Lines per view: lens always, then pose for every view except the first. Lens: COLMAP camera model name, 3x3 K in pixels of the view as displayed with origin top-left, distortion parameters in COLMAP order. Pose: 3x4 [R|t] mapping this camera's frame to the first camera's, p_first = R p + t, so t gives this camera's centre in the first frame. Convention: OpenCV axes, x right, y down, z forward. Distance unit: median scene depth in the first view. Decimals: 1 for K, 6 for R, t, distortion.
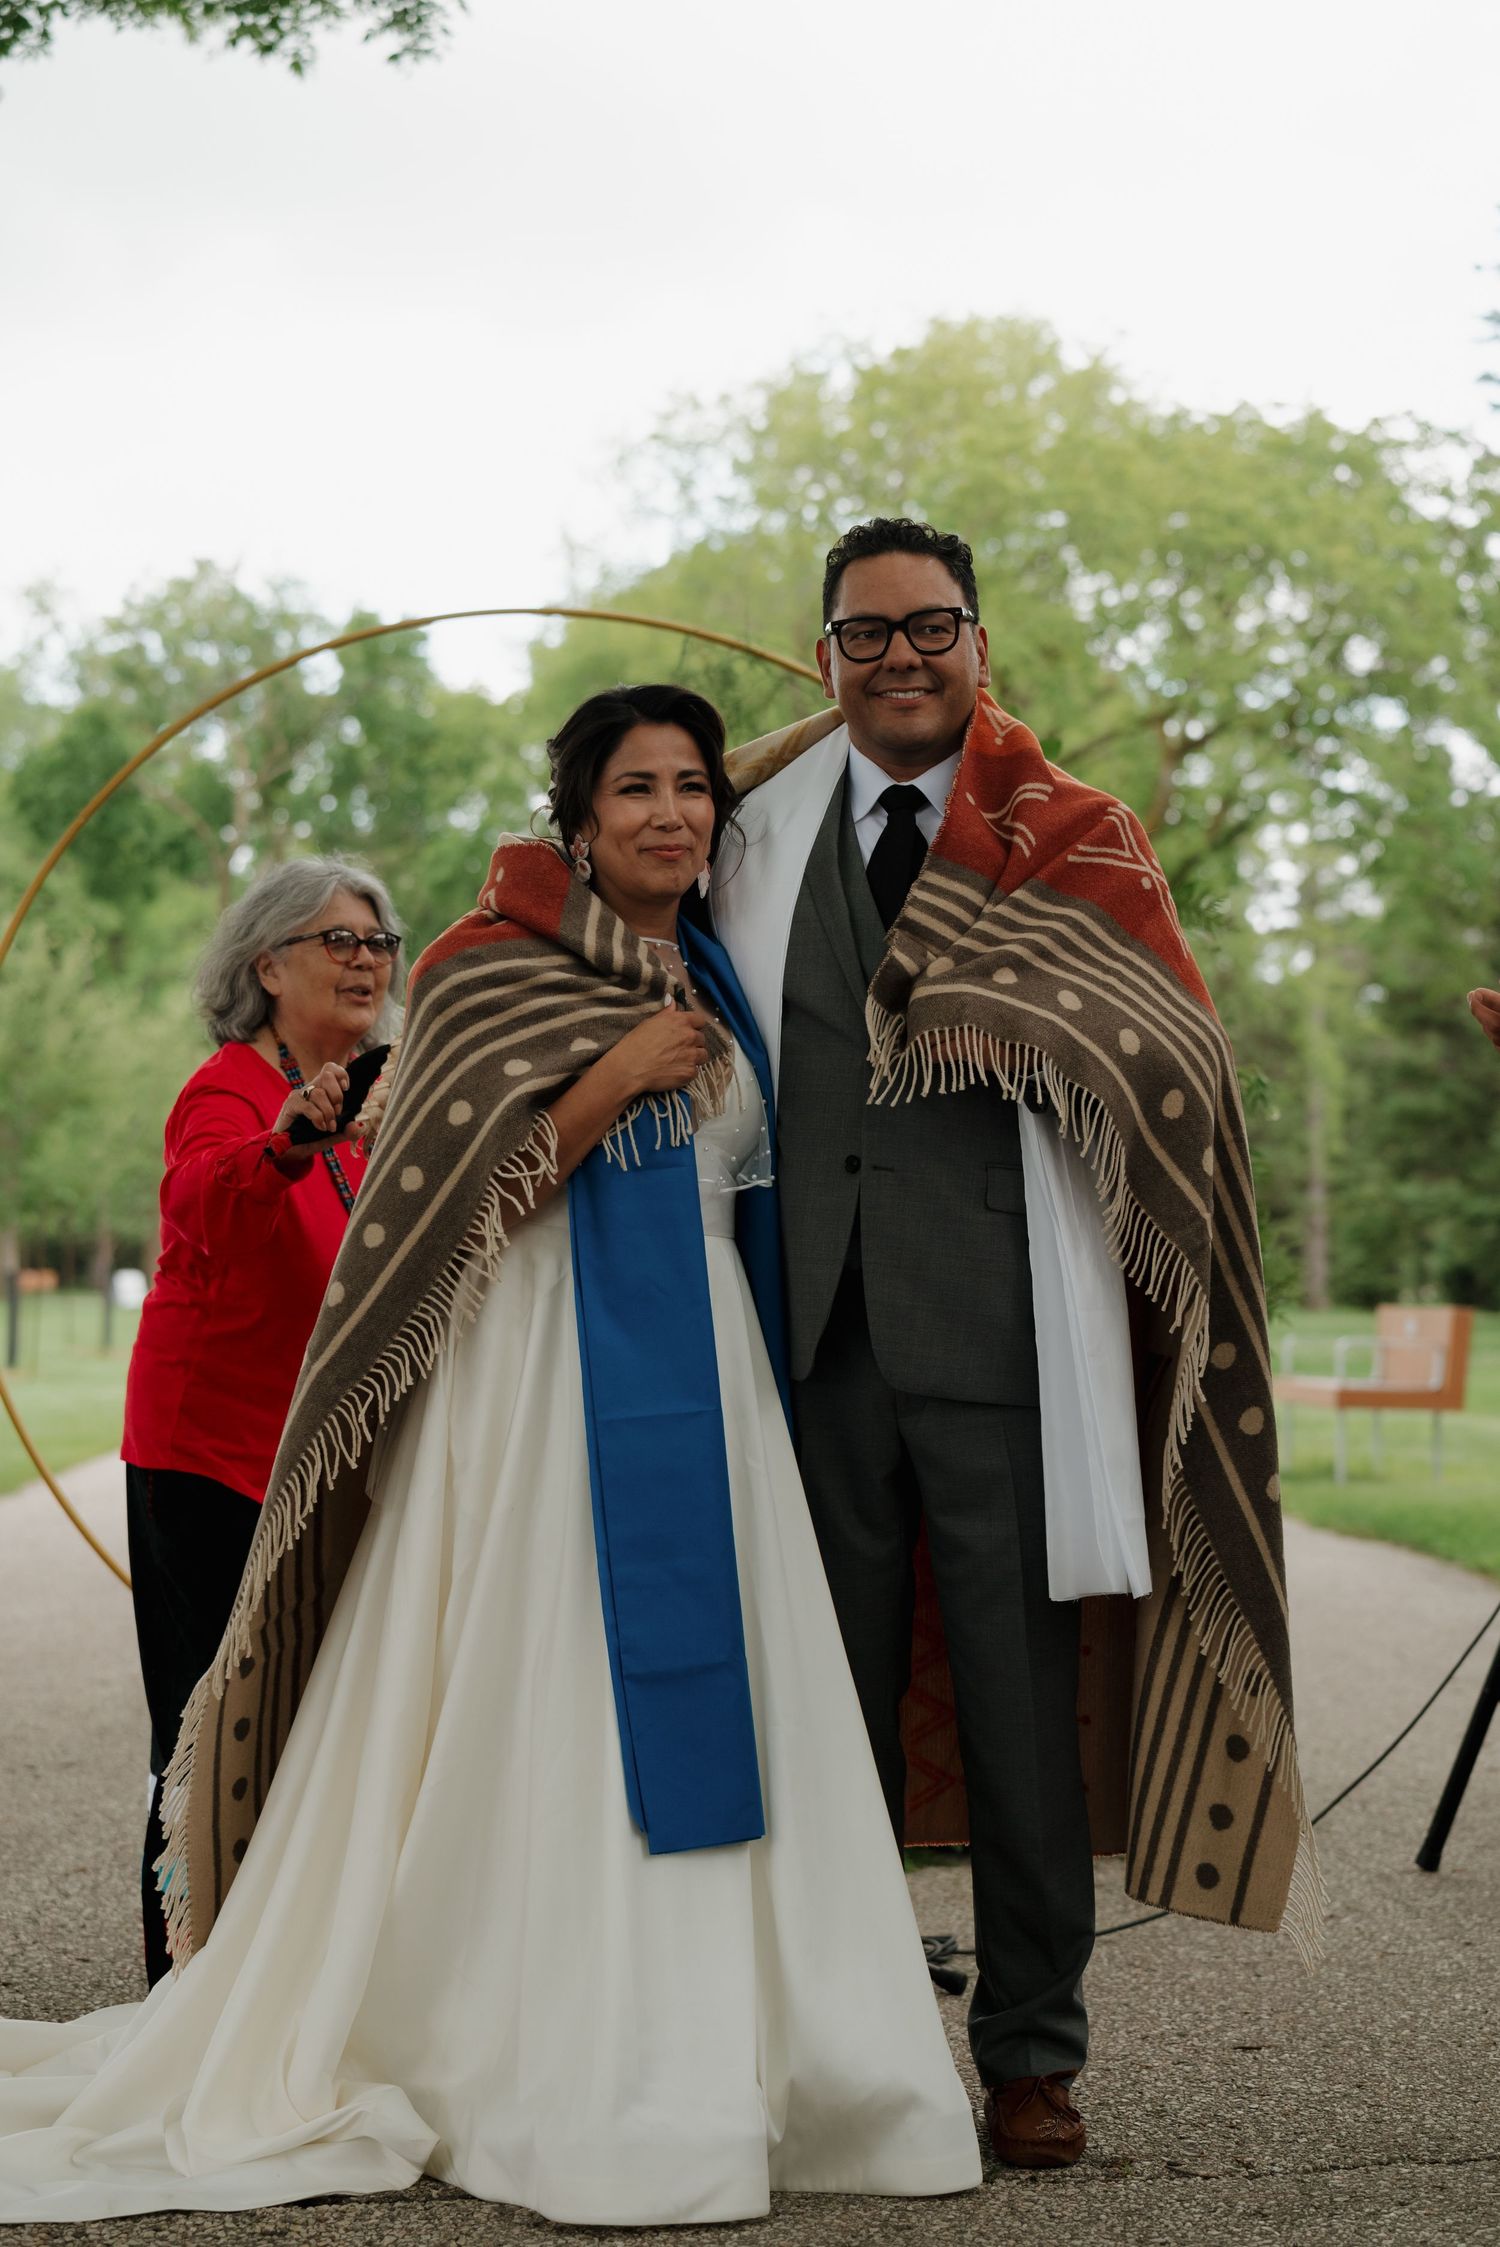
lens RADIAL K [[4752.0, 0, 698.2], [0, 4752.0, 1142.1], [0, 0, 1]] dist [-0.004105, 0.000000]
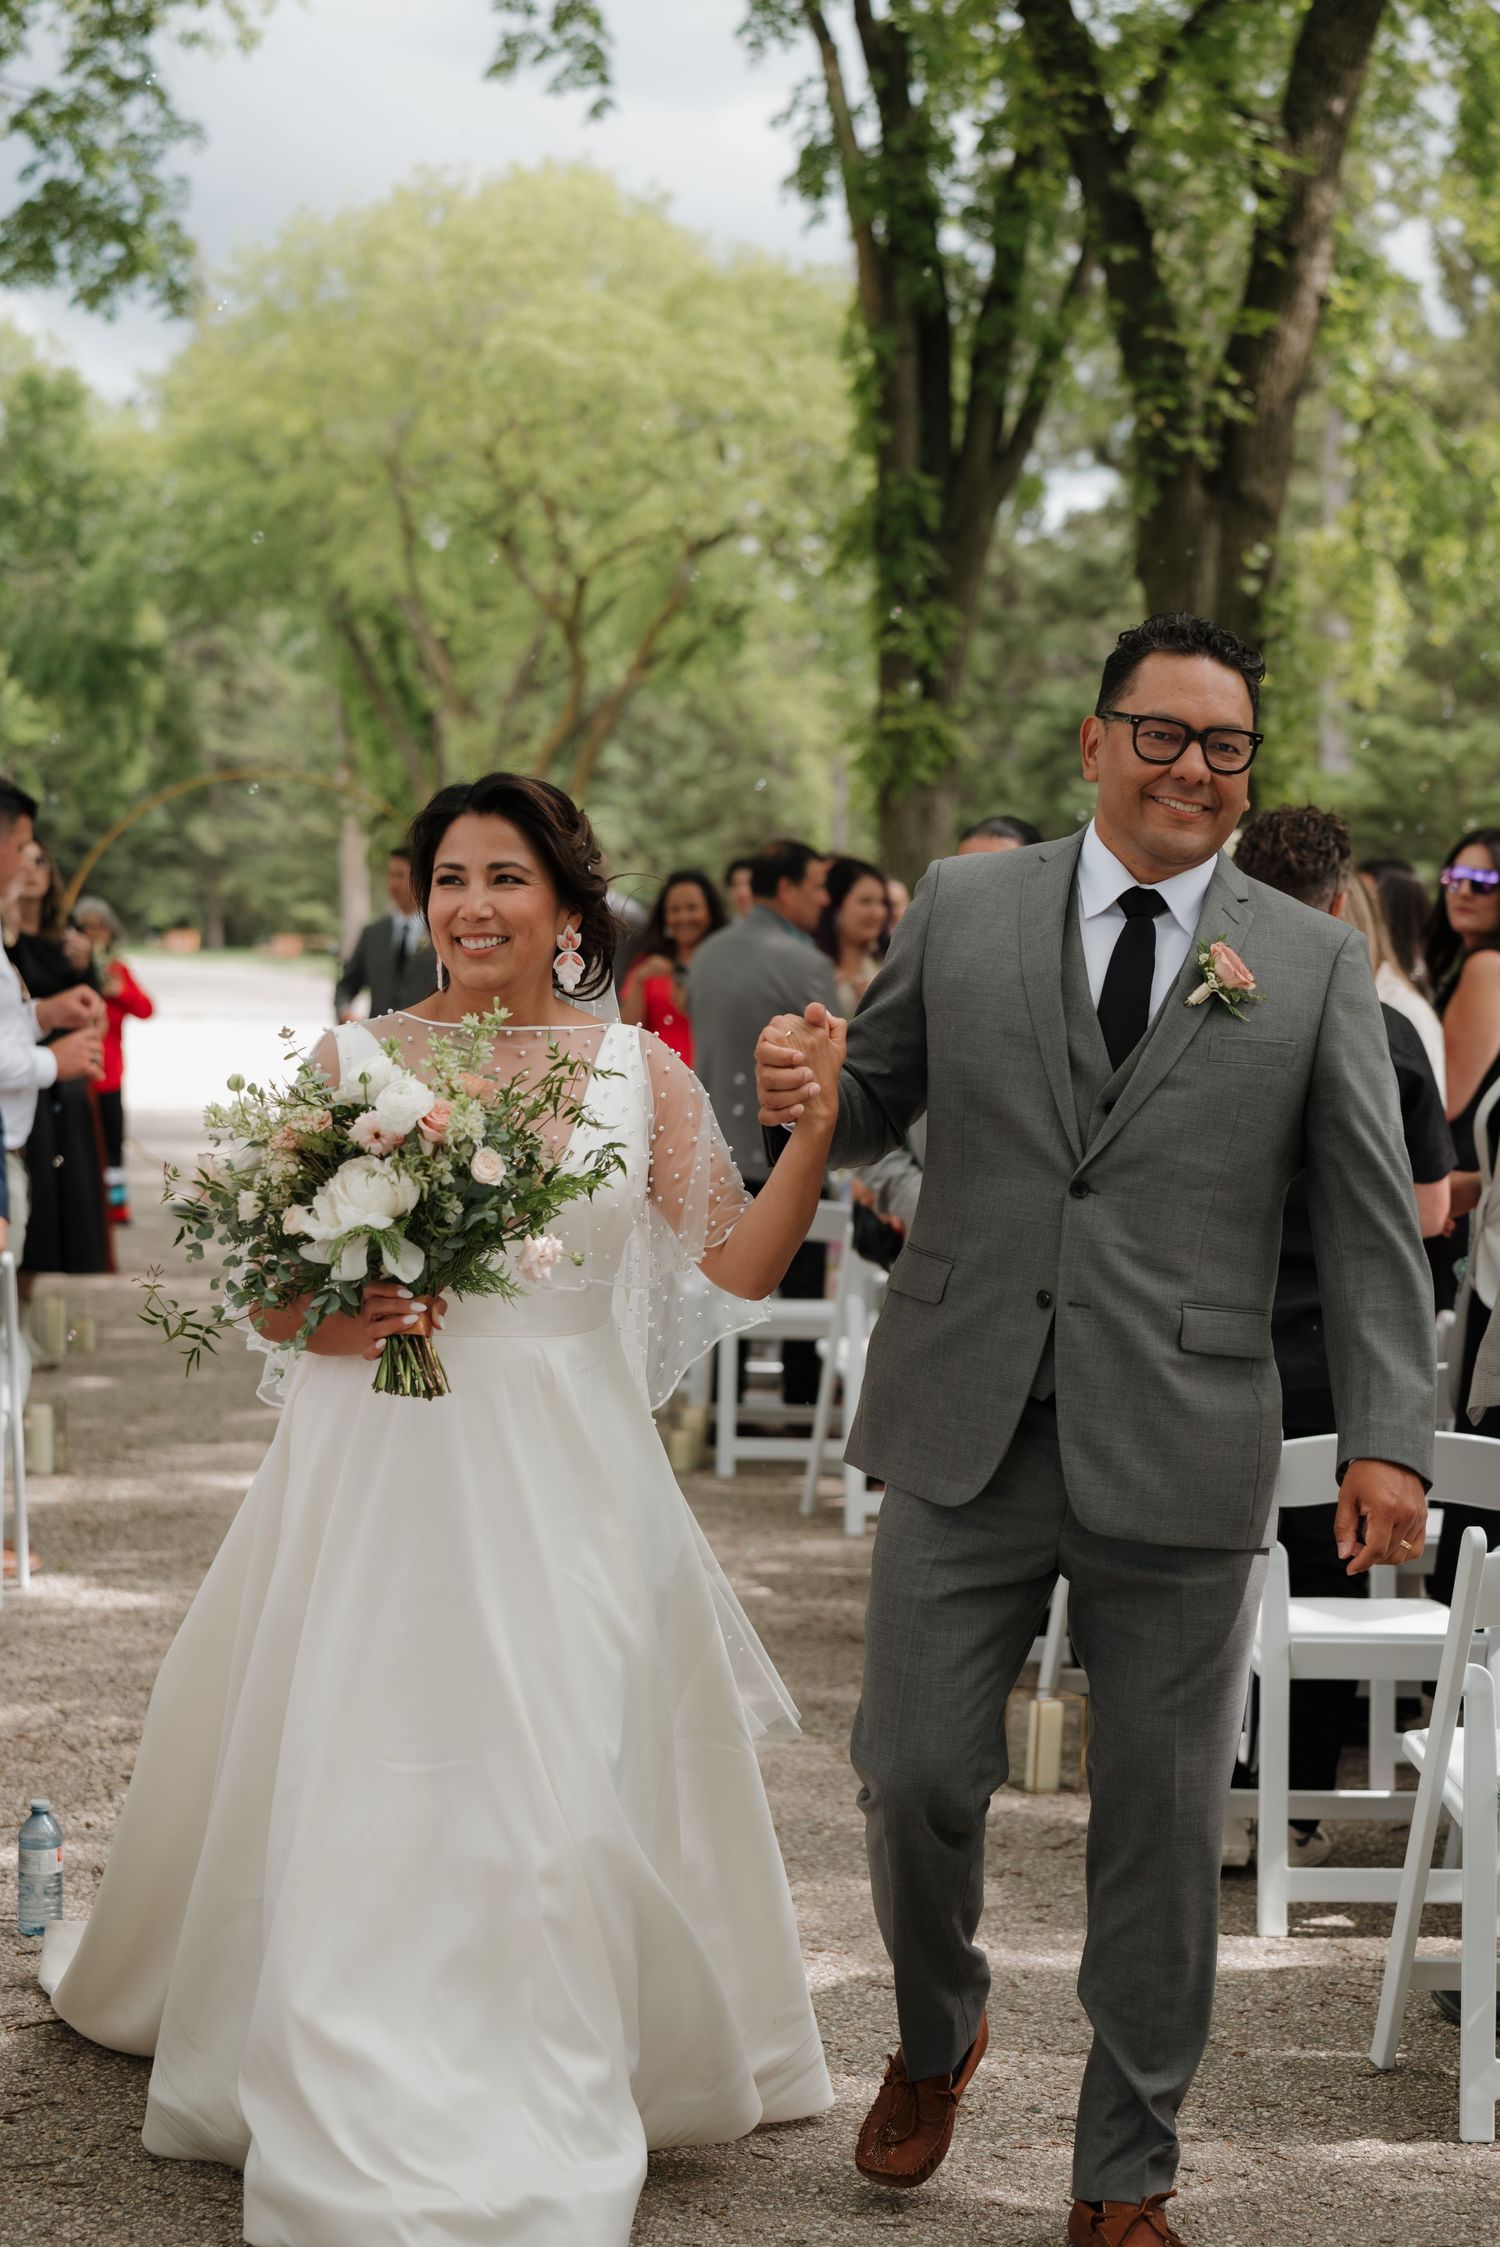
lens RADIAL K [[4752.0, 0, 753.0], [0, 4752.0, 1131.1], [0, 0, 1]] dist [-0.004105, 0.000000]
pose [[0.994984, 0.024463, 0.096996, -0.002608], [-0.031368, 0.997032, 0.070314, -0.018094], [-0.094988, -0.073004, 0.992798, -0.289399]]
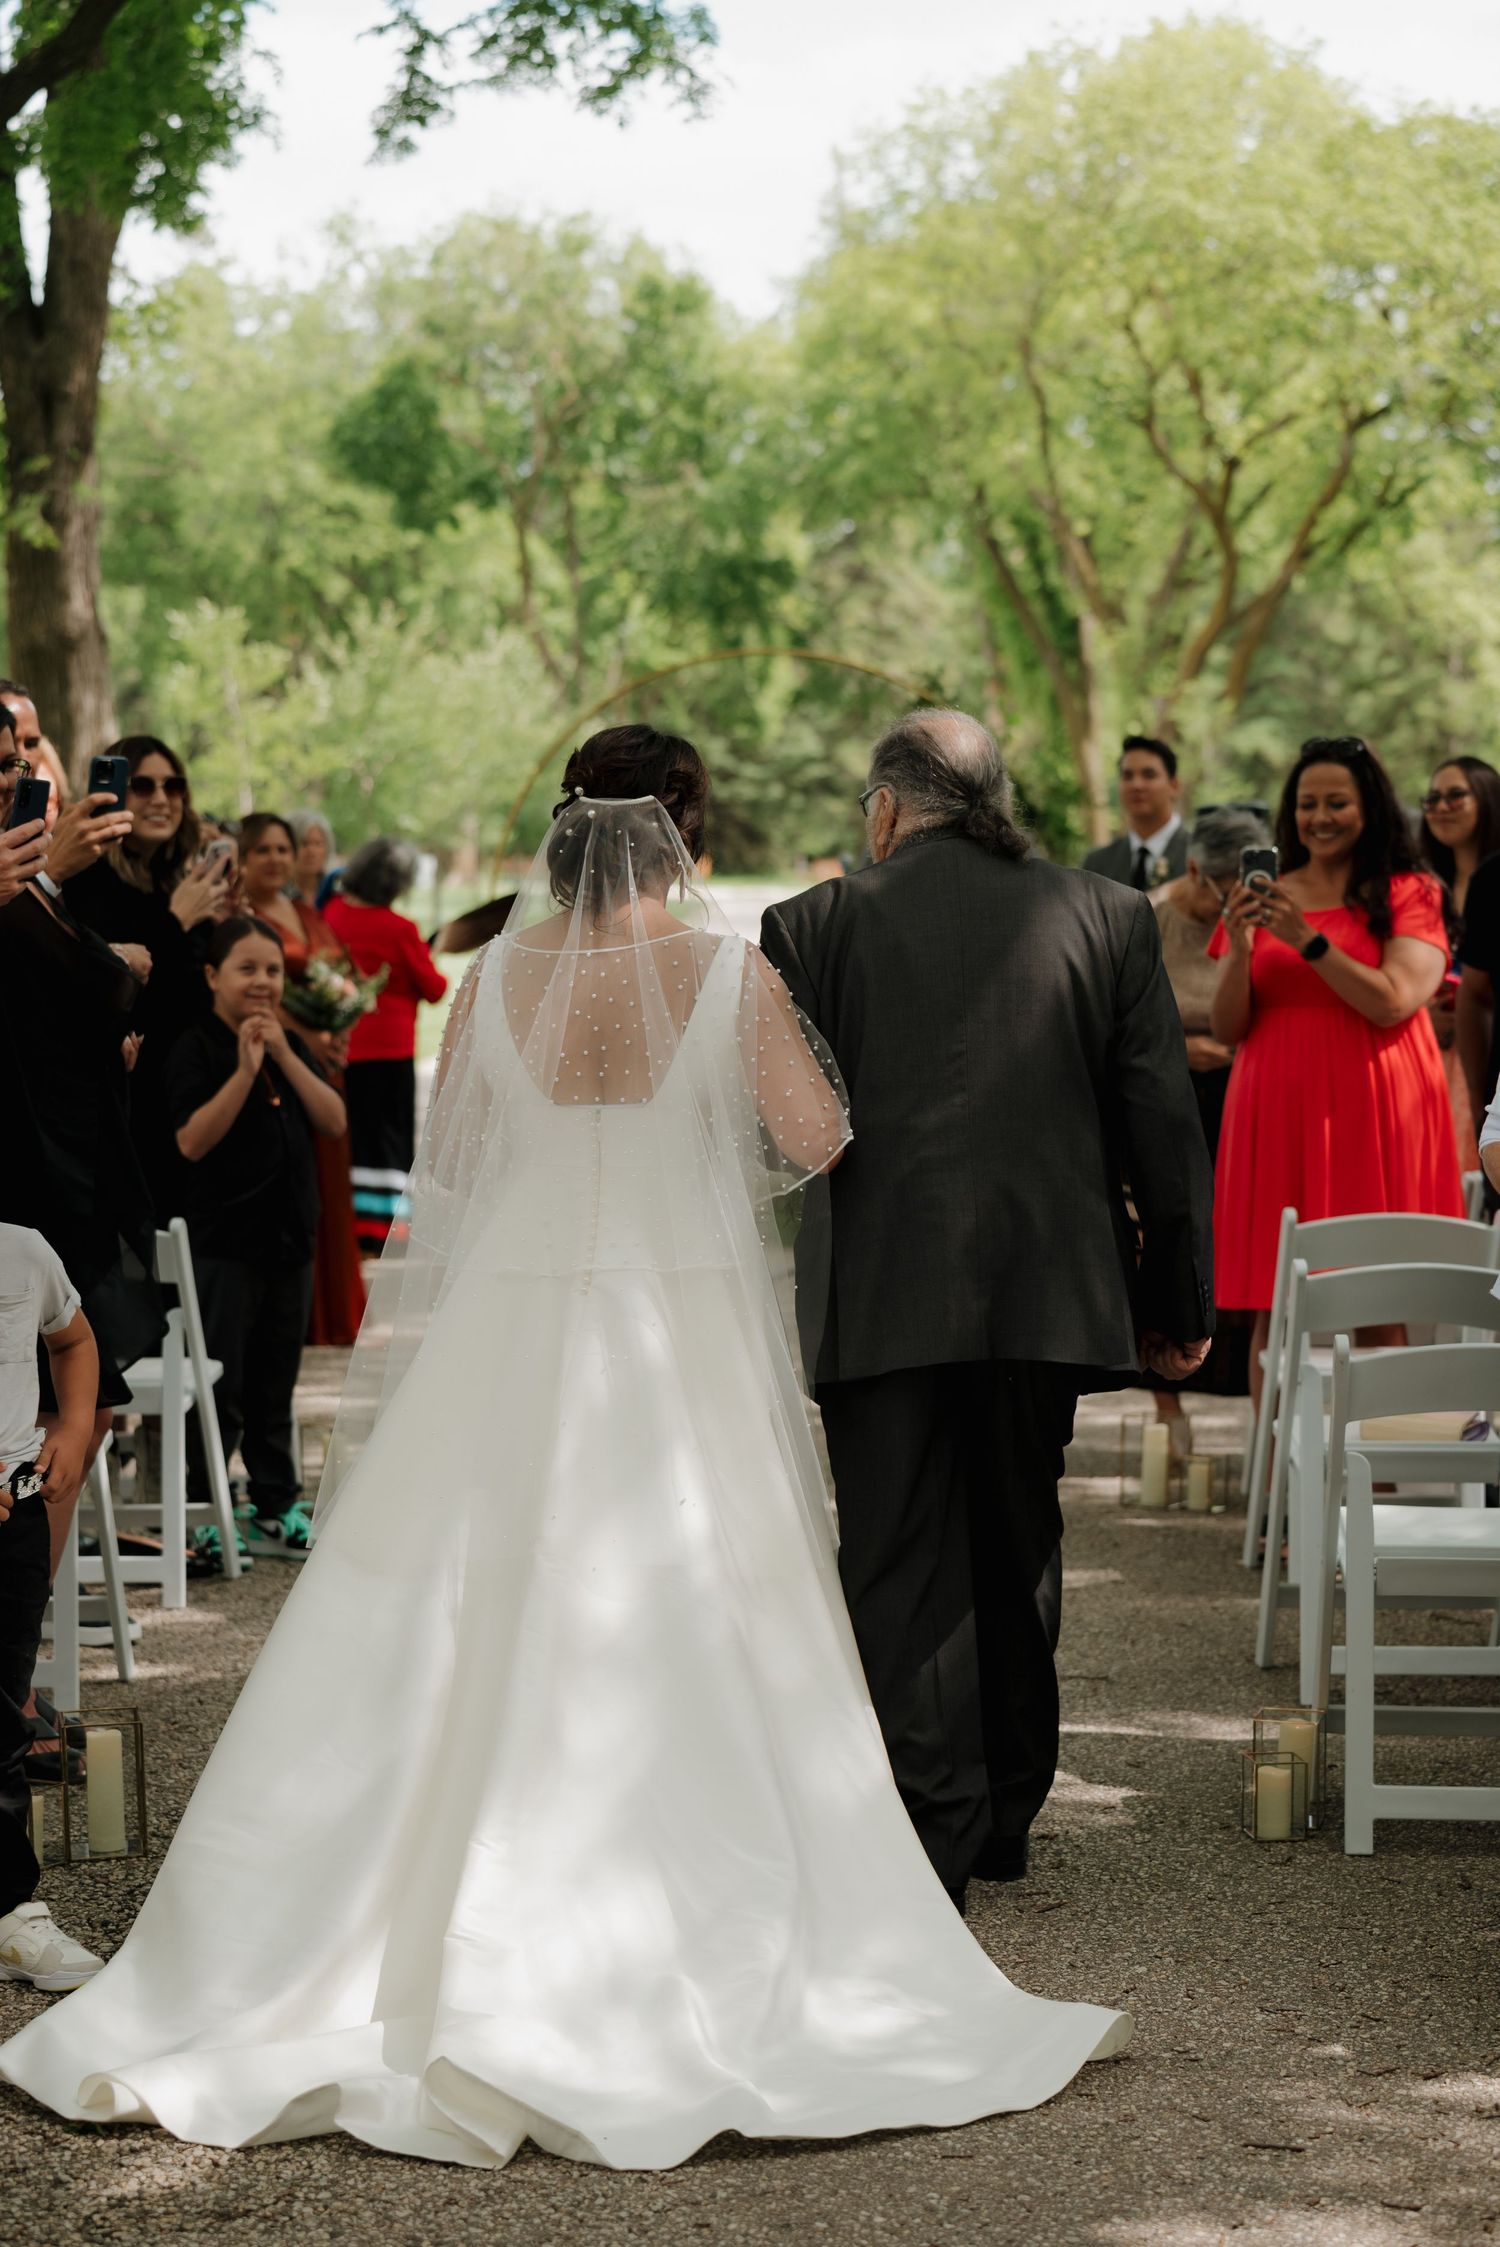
lens RADIAL K [[4752.0, 0, 667.7], [0, 4752.0, 1081.1], [0, 0, 1]] dist [-0.004105, 0.000000]
pose [[0.997957, 0.005253, -0.063671, 0.009380], [-0.000255, 0.996933, 0.078263, -0.014721], [0.063887, -0.078087, 0.994897, -0.177852]]
